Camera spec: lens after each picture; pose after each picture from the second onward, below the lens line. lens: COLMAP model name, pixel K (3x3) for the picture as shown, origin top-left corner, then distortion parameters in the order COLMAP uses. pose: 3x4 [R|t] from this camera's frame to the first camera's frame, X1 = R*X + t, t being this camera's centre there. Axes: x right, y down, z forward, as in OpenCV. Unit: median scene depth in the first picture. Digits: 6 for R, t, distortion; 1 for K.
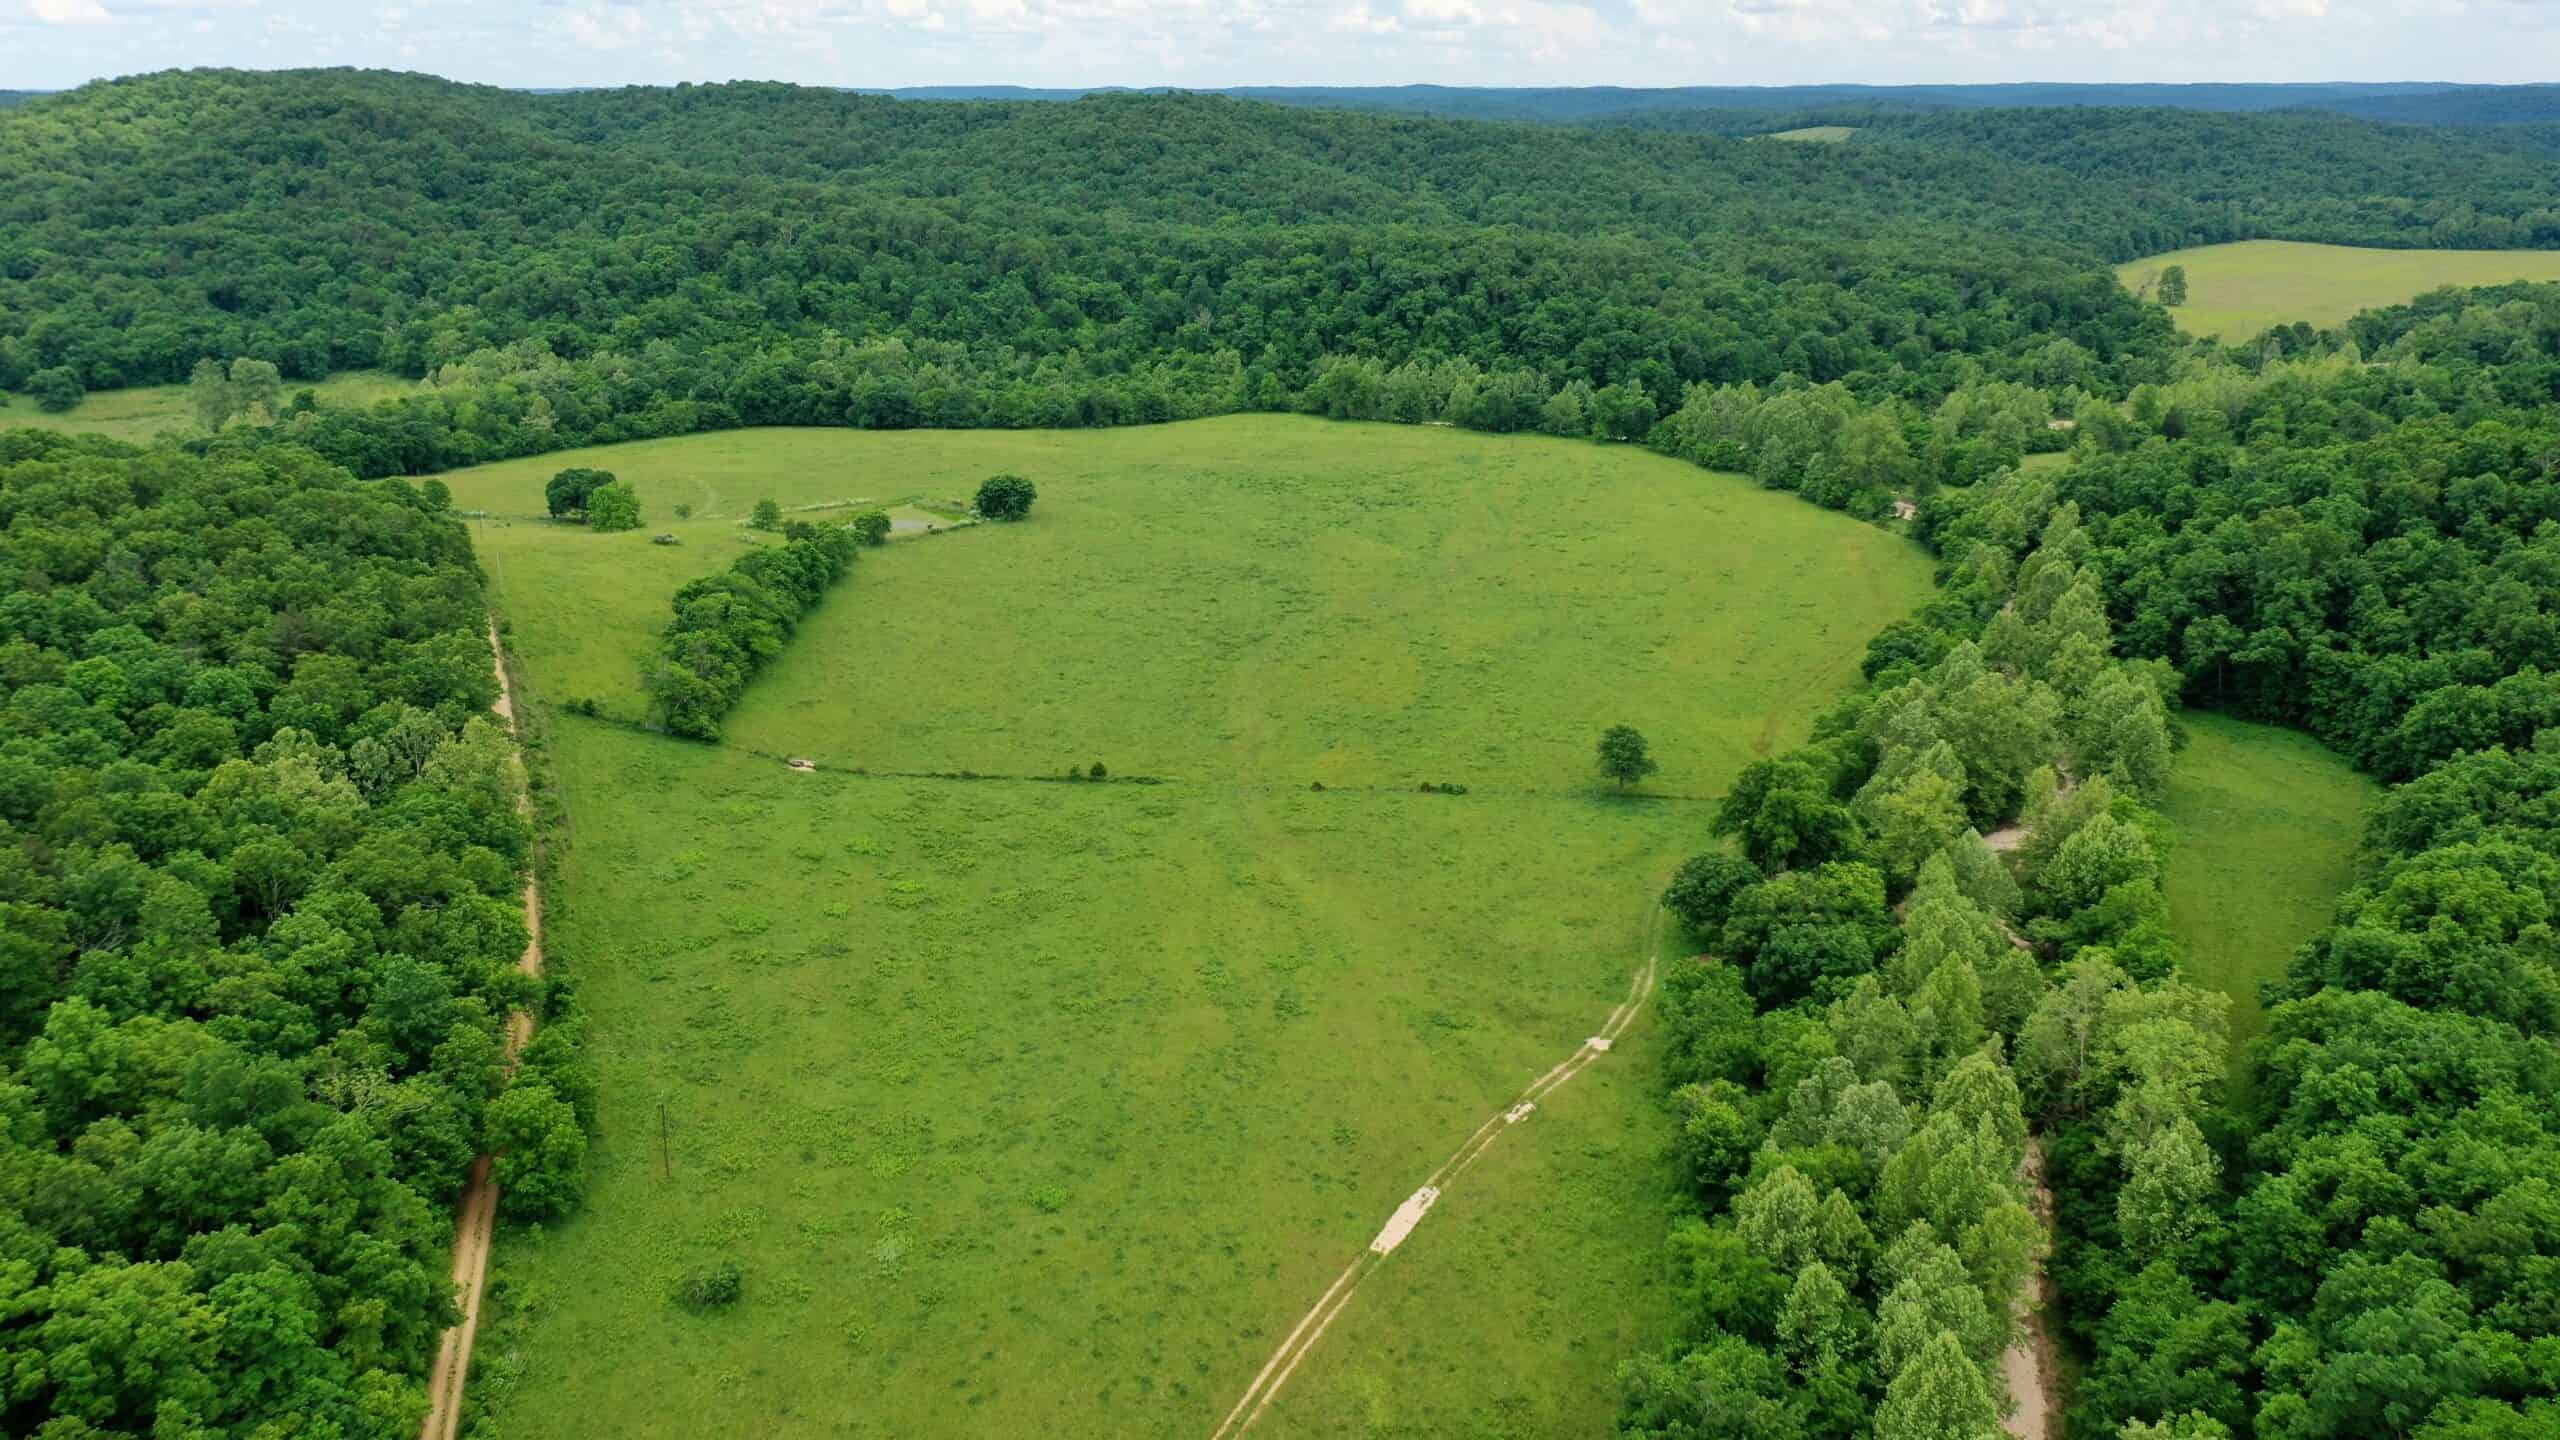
lens RADIAL K [[2022.3, 0, 1280.4], [0, 2022.3, 724.0], [0, 0, 1]] dist [0.008121, -0.003266]
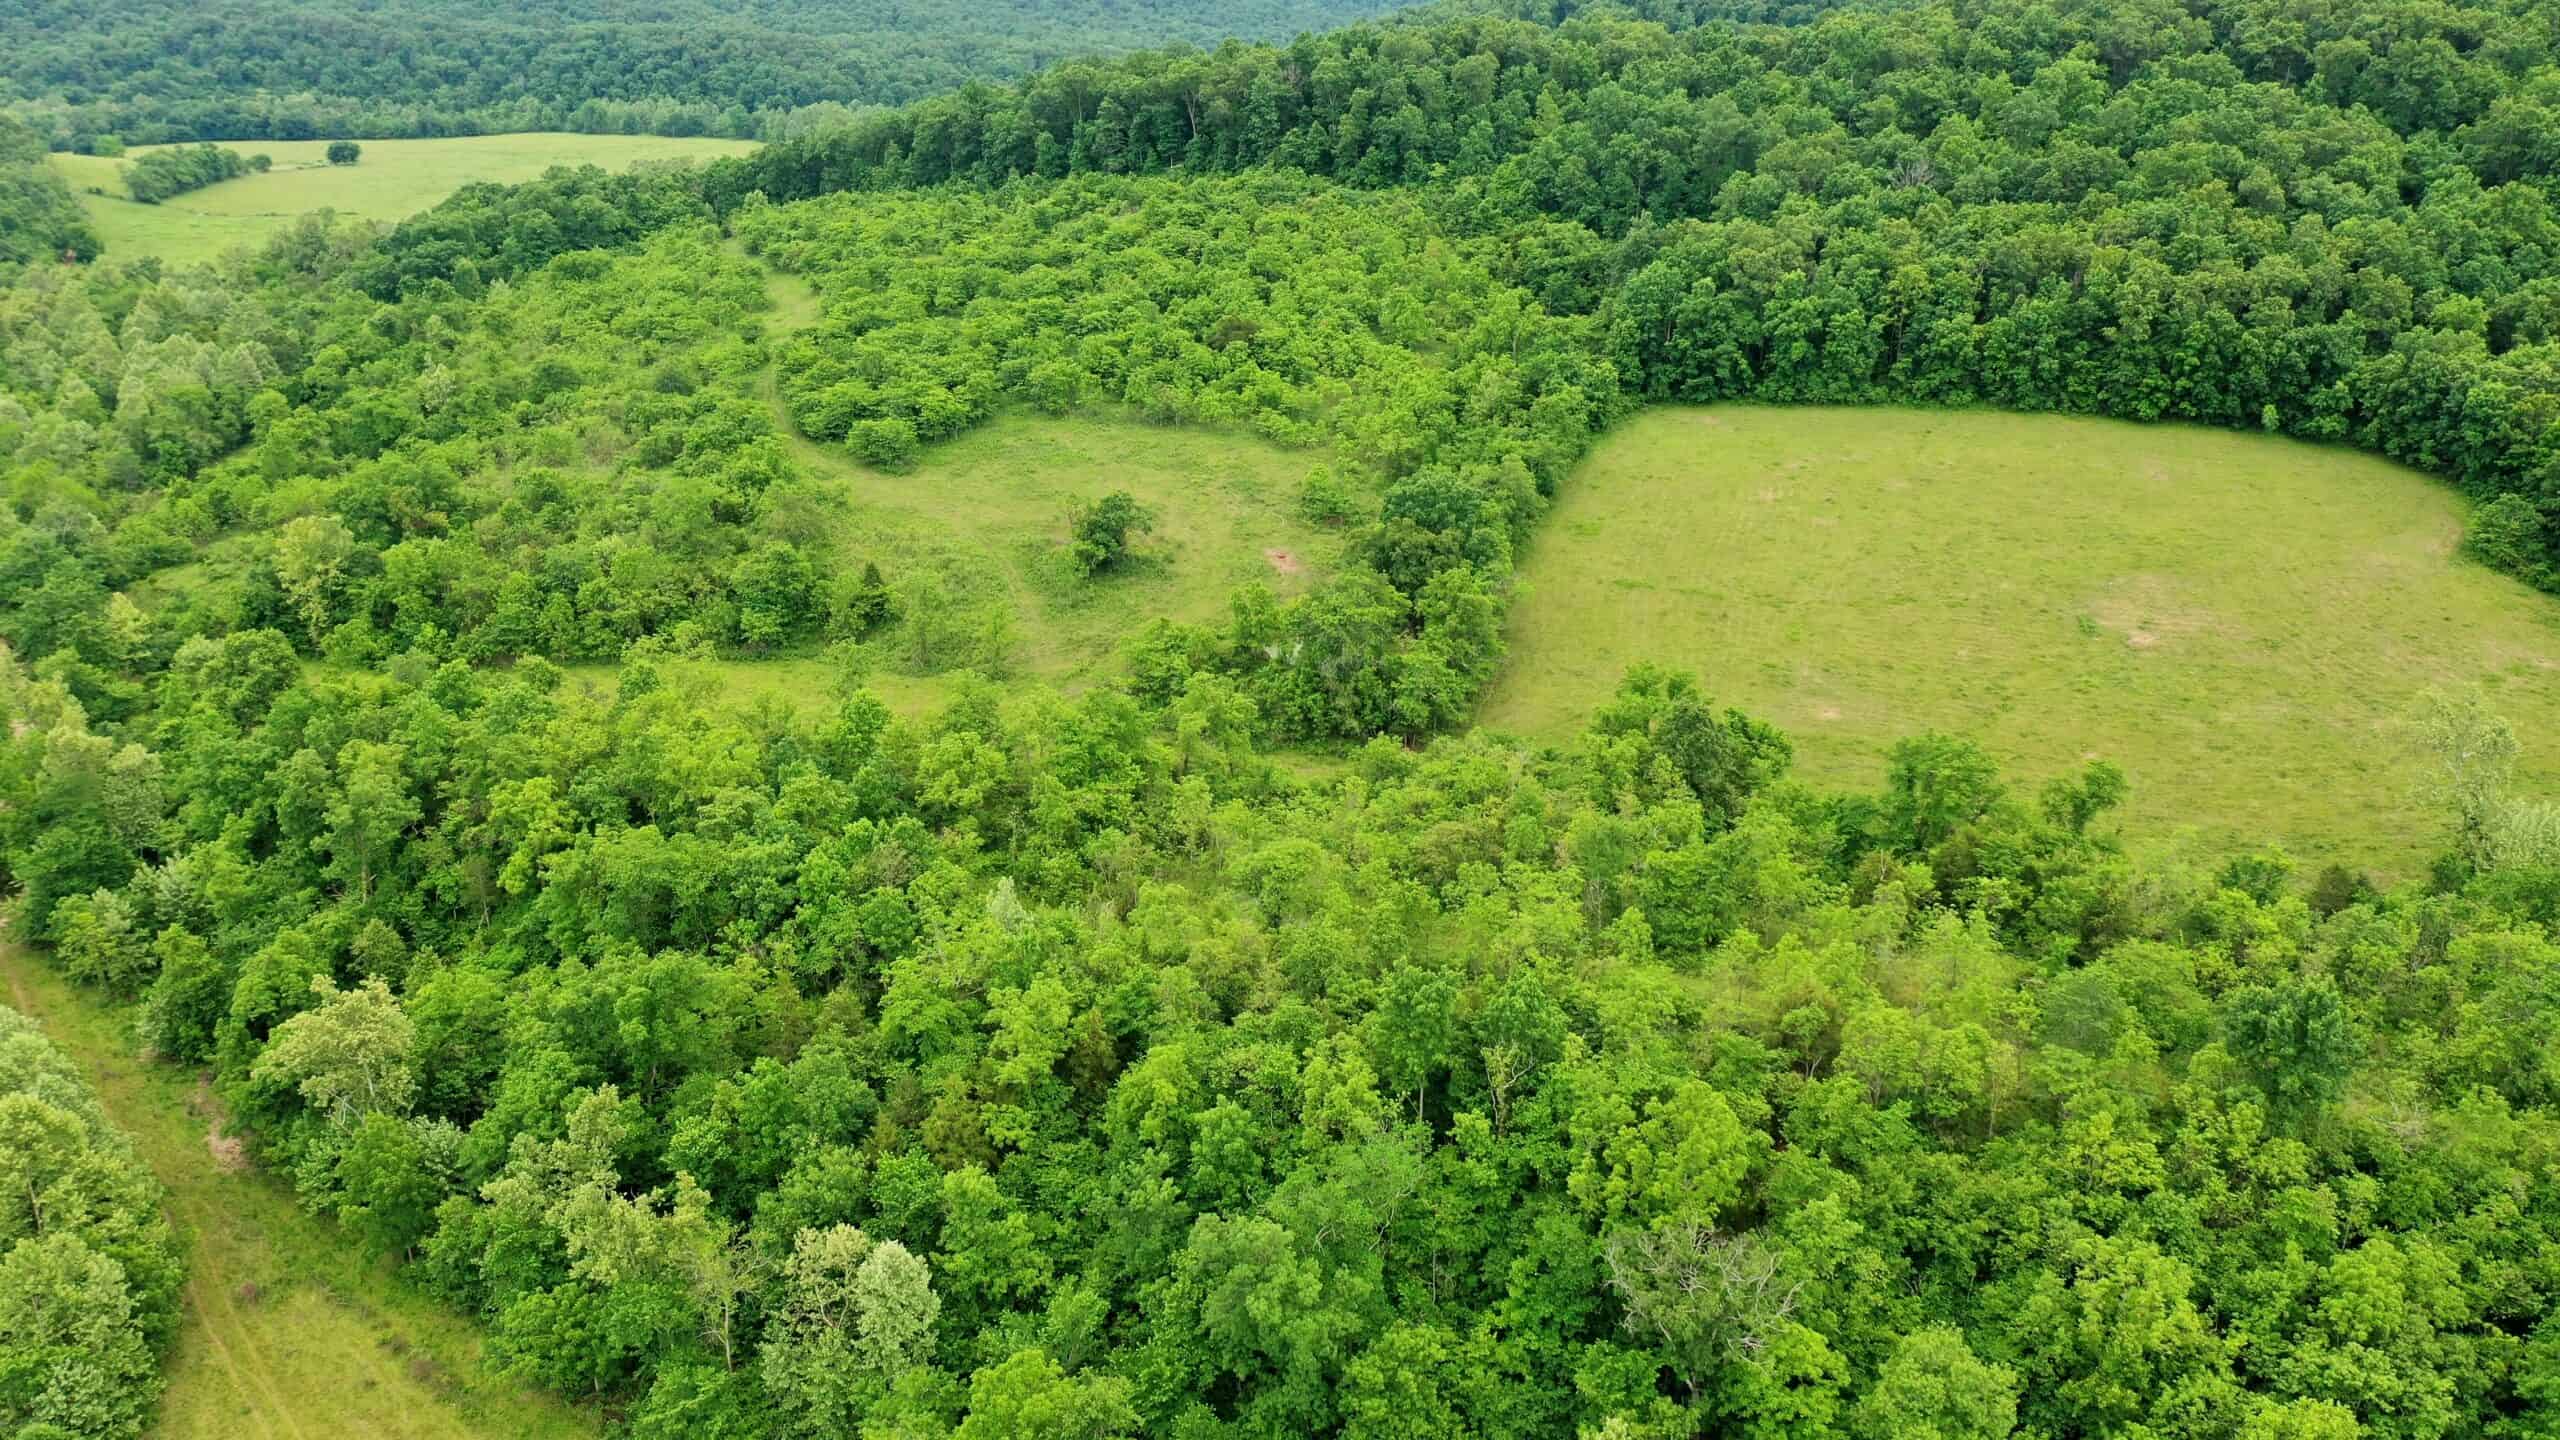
lens RADIAL K [[2022.3, 0, 1275.1], [0, 2022.3, 719.7], [0, 0, 1]] dist [0.008121, -0.003266]
pose [[0.982769, -0.065024, 0.173022, 0.234750], [0.054706, 0.996465, 0.063754, 0.225225], [-0.176556, -0.053190, 0.982852, -0.672878]]
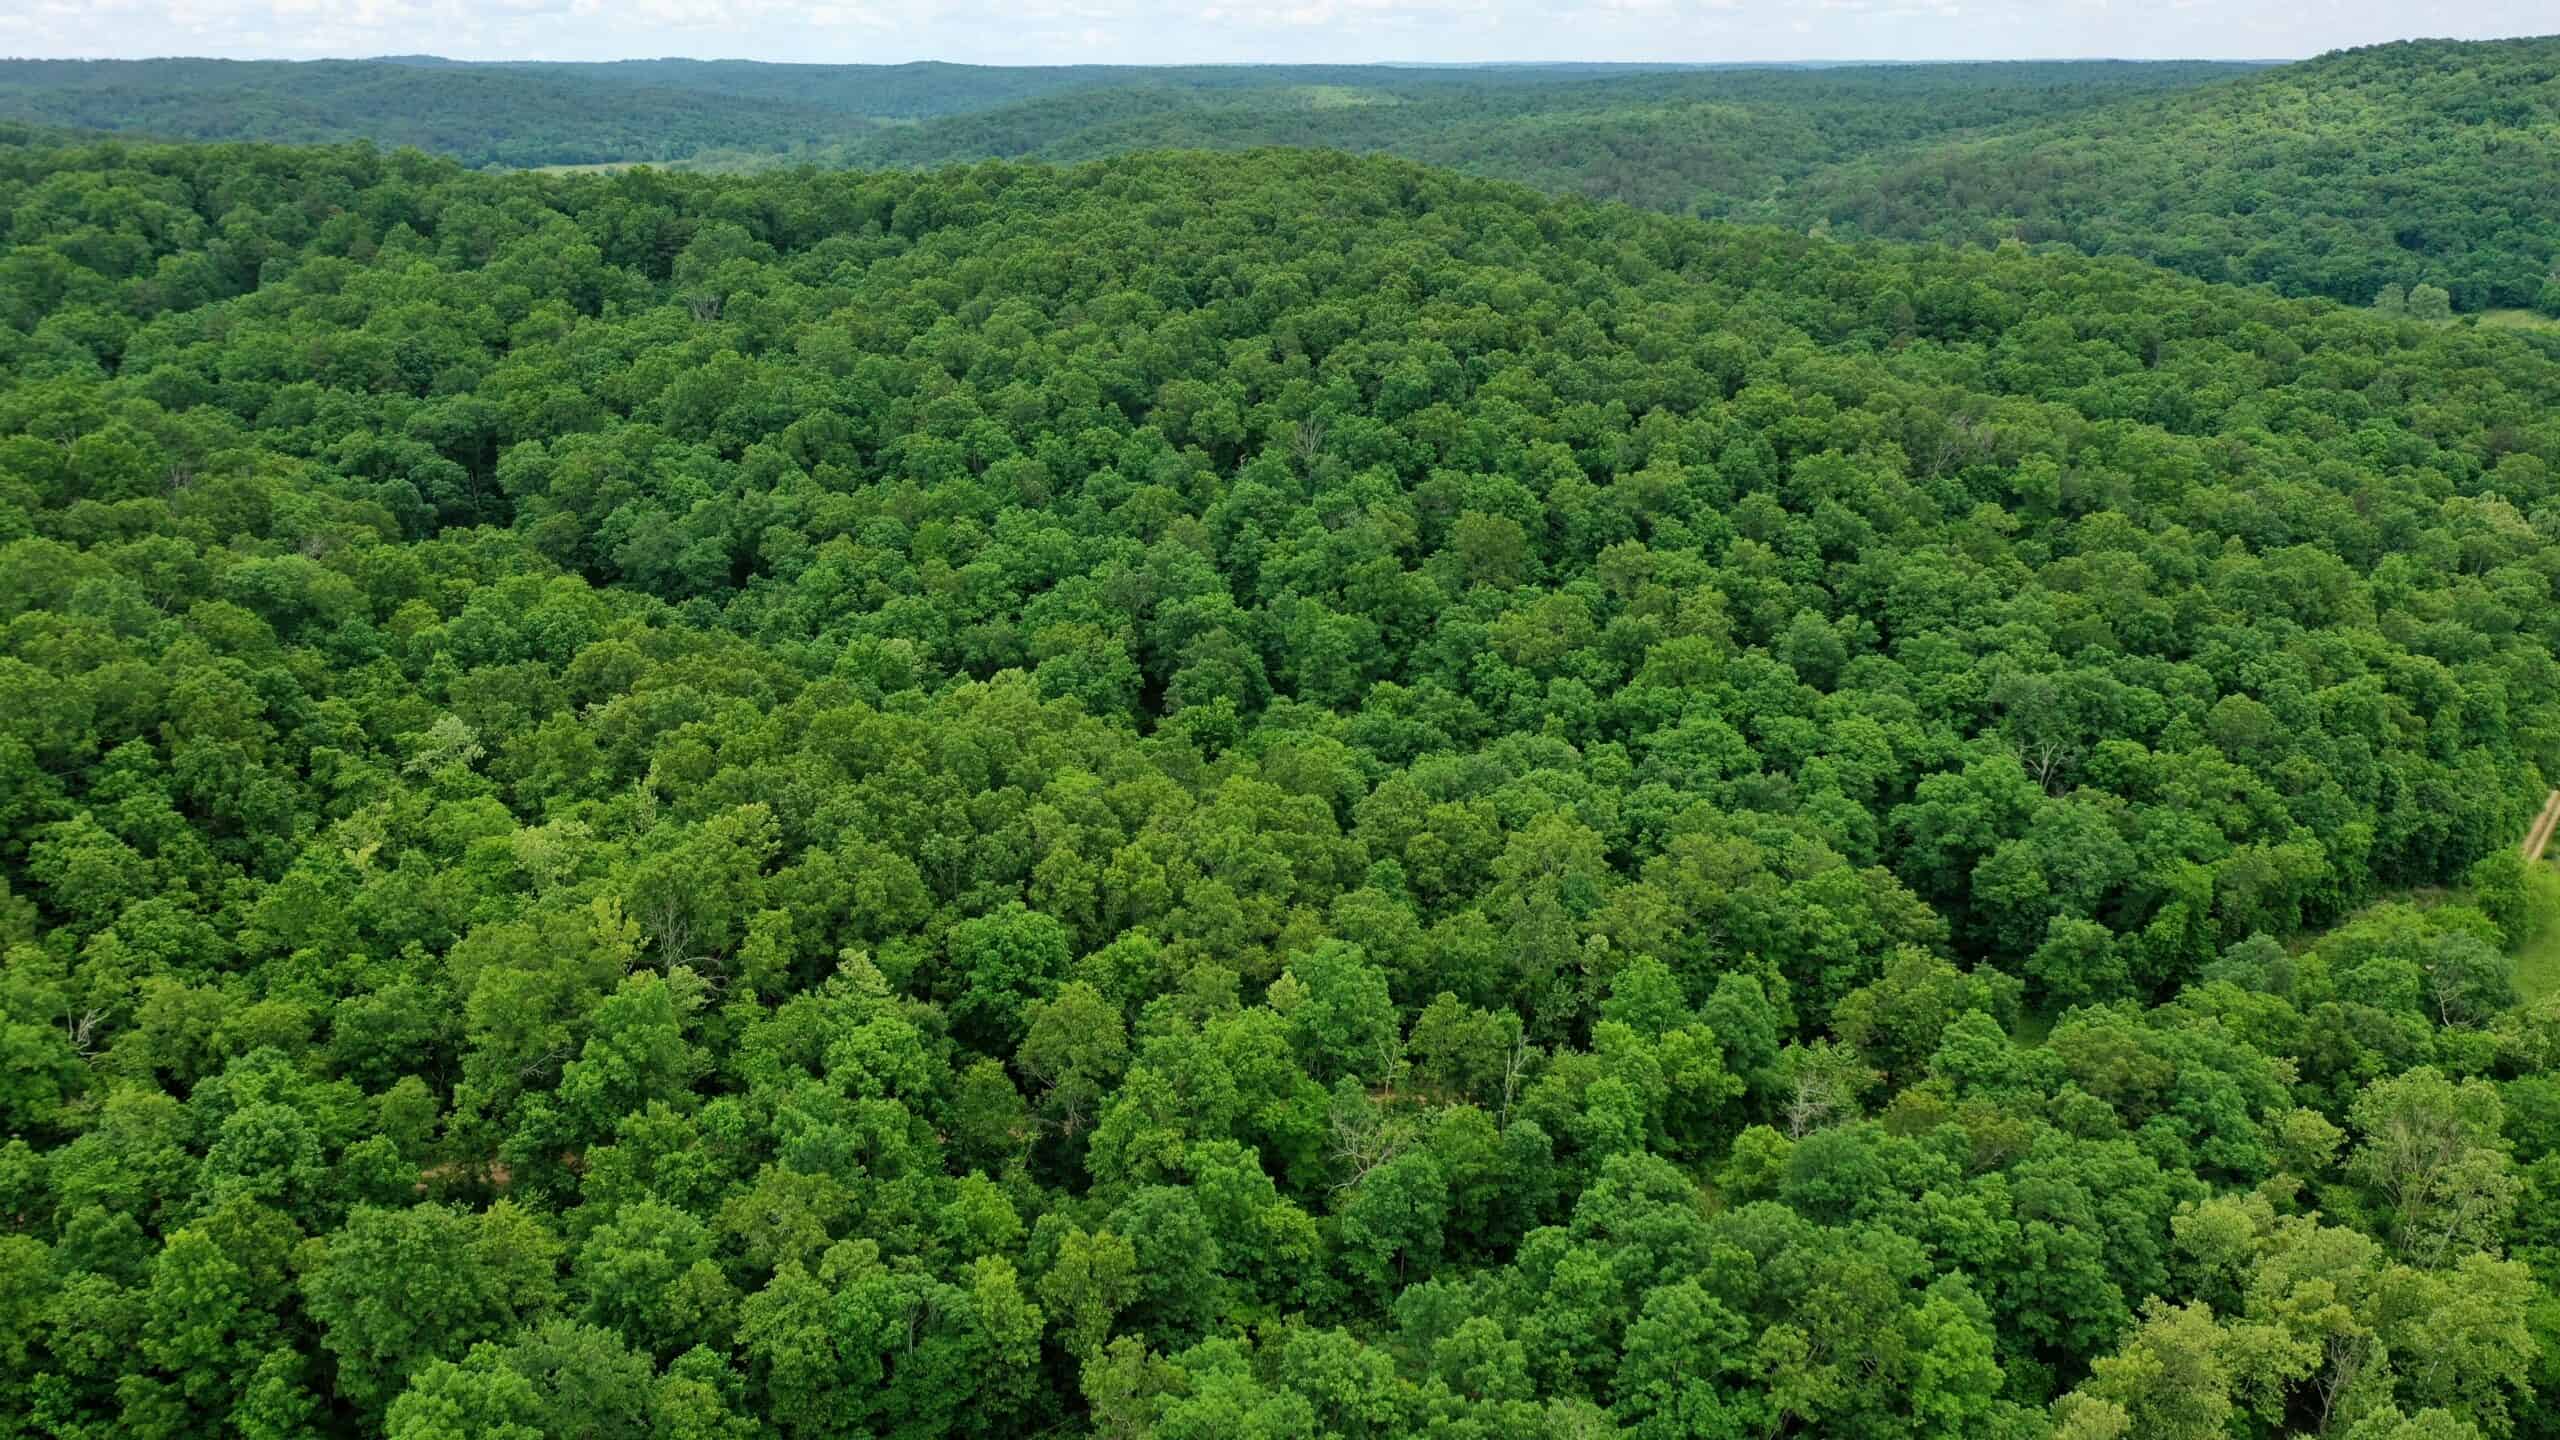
lens RADIAL K [[2022.3, 0, 1284.6], [0, 2022.3, 718.2], [0, 0, 1]] dist [0.008121, -0.003266]
pose [[0.594960, 0.245950, -0.765200, 0.055256], [-0.237174, 0.963361, 0.125235, 0.063669], [0.767966, 0.106976, 0.631494, -0.205336]]
